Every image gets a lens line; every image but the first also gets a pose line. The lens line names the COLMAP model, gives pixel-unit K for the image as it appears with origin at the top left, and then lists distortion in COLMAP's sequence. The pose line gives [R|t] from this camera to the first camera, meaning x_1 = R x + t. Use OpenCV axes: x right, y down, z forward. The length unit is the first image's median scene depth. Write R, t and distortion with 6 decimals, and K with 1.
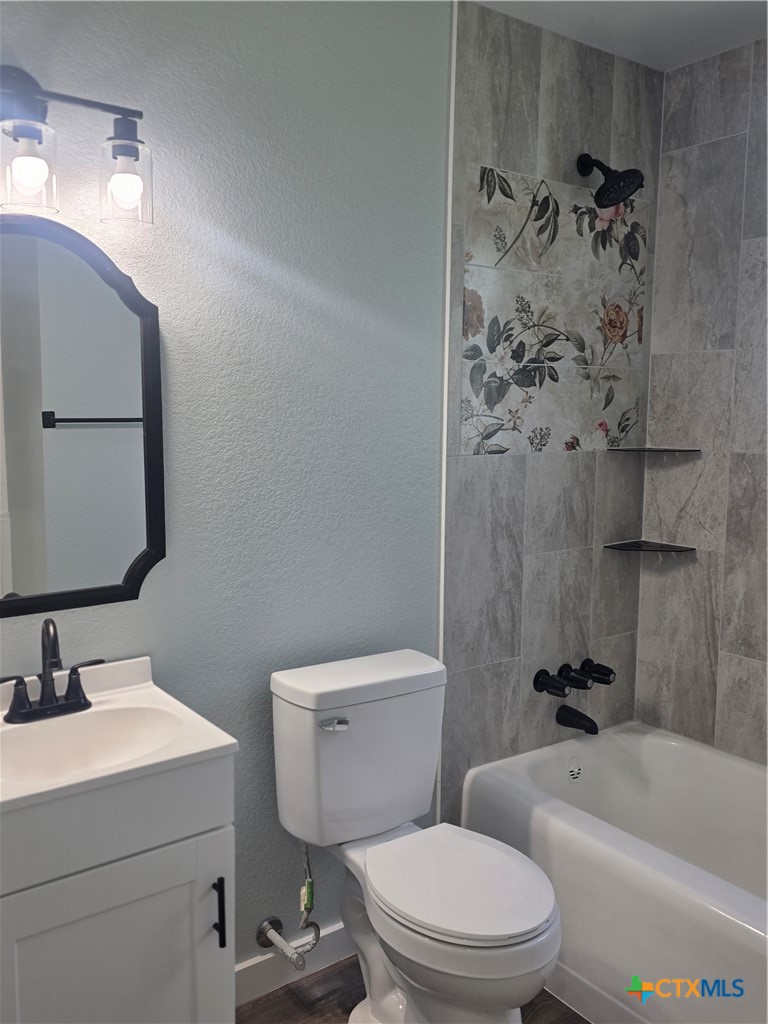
lens RADIAL K [[869.0, 0, 354.8], [0, 869.0, 509.9], [0, 0, 1]] dist [0.080943, -0.111096]
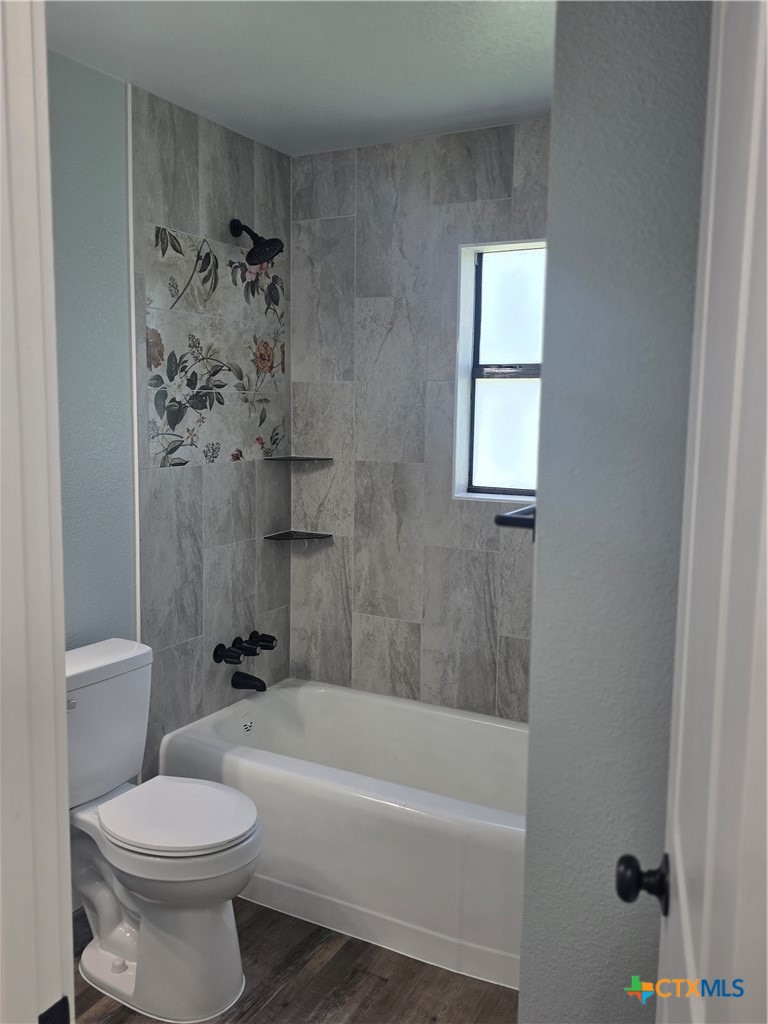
lens RADIAL K [[869.0, 0, 354.8], [0, 869.0, 509.9], [0, 0, 1]] dist [0.080943, -0.111096]
pose [[0.908046, -0.049077, 0.415985, -0.111737], [0.045117, 0.998794, 0.019350, -0.016201], [-0.416433, 0.001197, 0.909165, -0.172340]]
